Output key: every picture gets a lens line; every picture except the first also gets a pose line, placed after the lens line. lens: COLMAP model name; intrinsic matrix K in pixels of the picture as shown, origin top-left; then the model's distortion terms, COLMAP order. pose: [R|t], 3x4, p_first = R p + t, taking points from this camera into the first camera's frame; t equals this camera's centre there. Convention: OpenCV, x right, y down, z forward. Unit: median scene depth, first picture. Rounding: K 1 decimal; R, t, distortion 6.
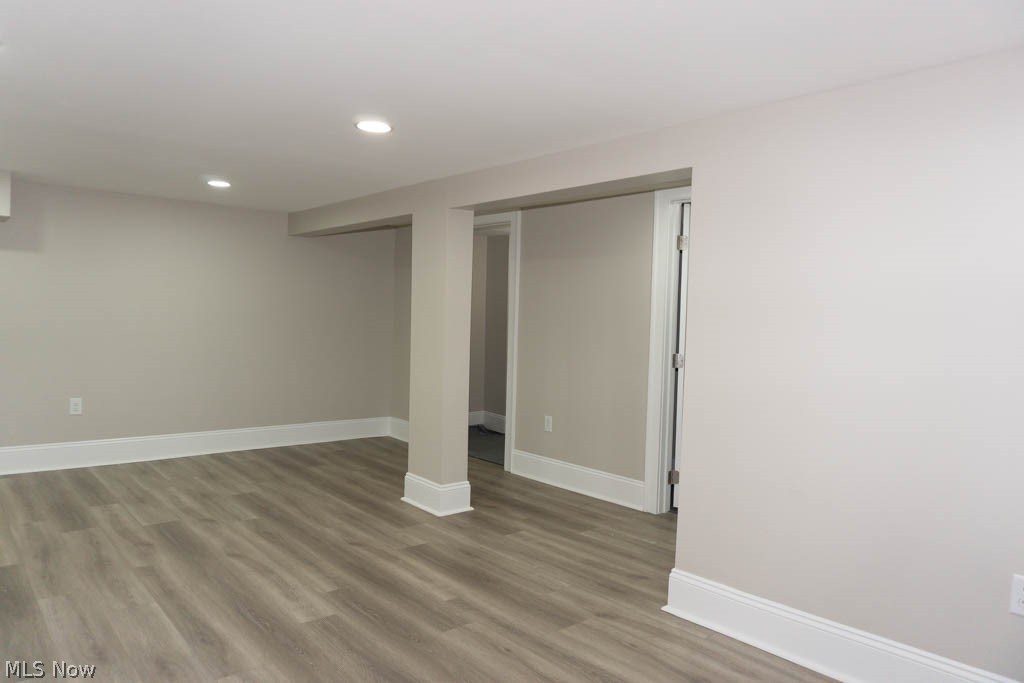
lens RADIAL K [[681.4, 0, 514.3], [0, 681.4, 333.2], [0, 0, 1]] dist [-0.017413, -0.007932]
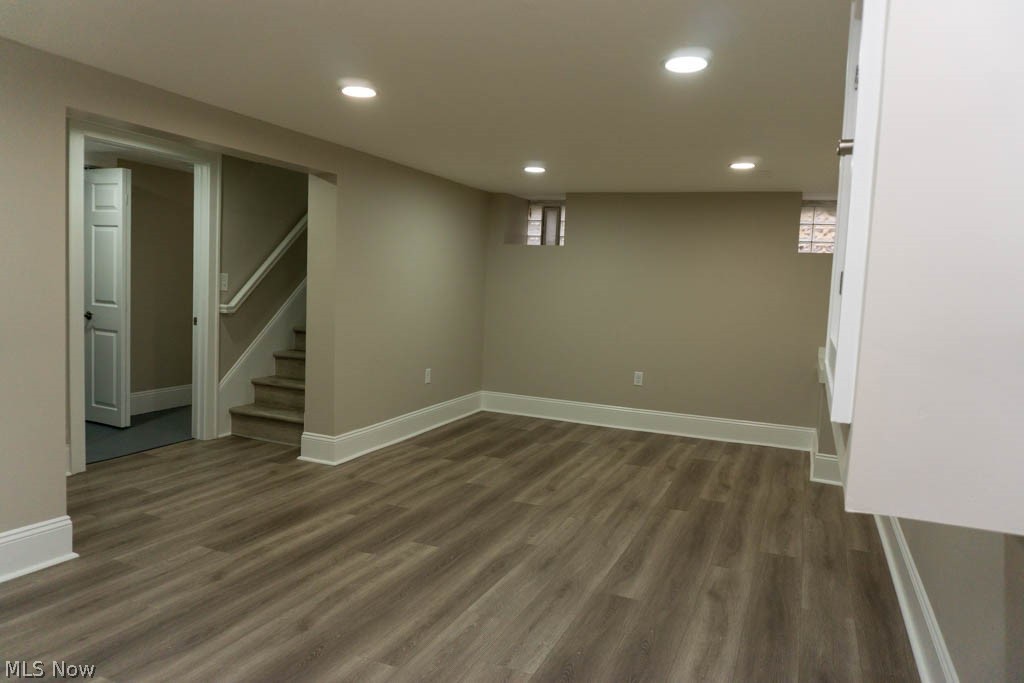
lens RADIAL K [[681.4, 0, 507.9], [0, 681.4, 346.0], [0, 0, 1]] dist [-0.017413, -0.007932]
pose [[-0.420108, -0.132038, 0.897817, -1.048654], [-0.035518, 0.990992, 0.129121, -0.058432], [-0.906779, 0.022356, -0.421014, 1.047432]]
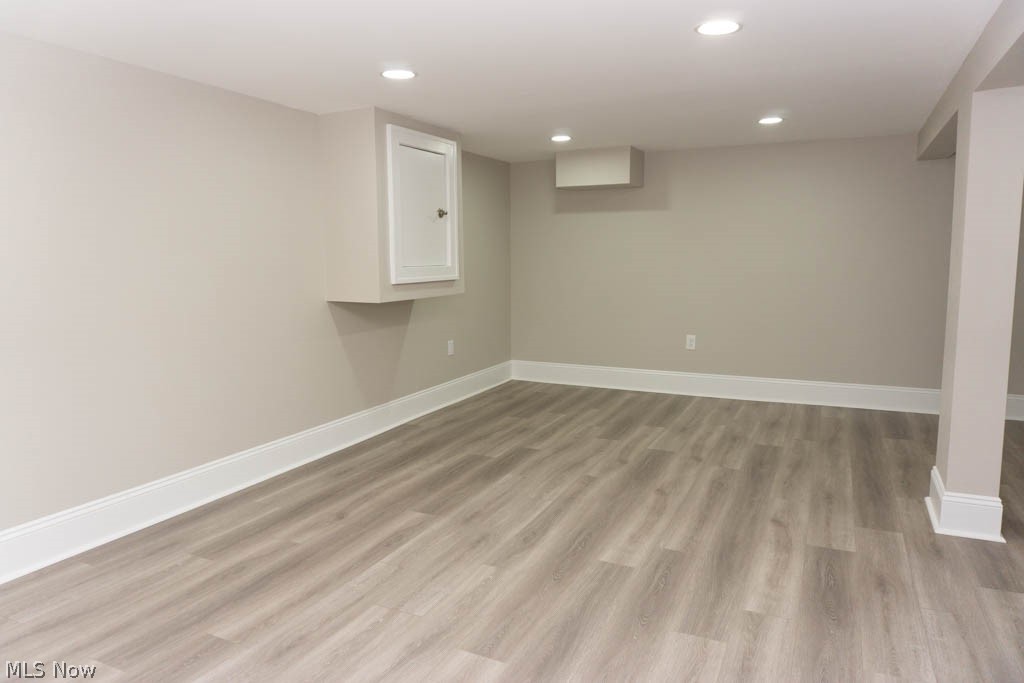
lens RADIAL K [[681.4, 0, 513.9], [0, 681.4, 345.6], [0, 0, 1]] dist [-0.017413, -0.007932]
pose [[0.398169, 0.089348, -0.912951, 0.411947], [-0.004575, 0.995426, 0.095424, 0.005867], [0.917301, -0.033818, 0.396756, 0.367792]]
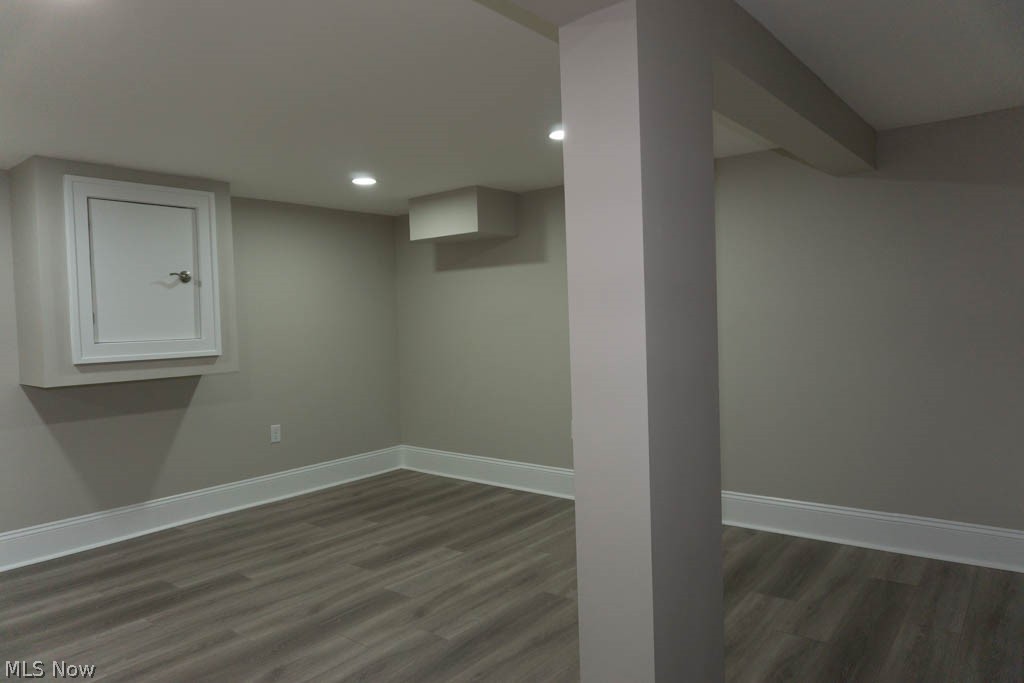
lens RADIAL K [[681.4, 0, 512.8], [0, 681.4, 338.4], [0, 0, 1]] dist [-0.017413, -0.007932]
pose [[0.177376, -0.007979, -0.984111, 0.308511], [0.007827, 0.999947, -0.006696, -0.011390], [0.984112, -0.006515, 0.177429, 1.068008]]
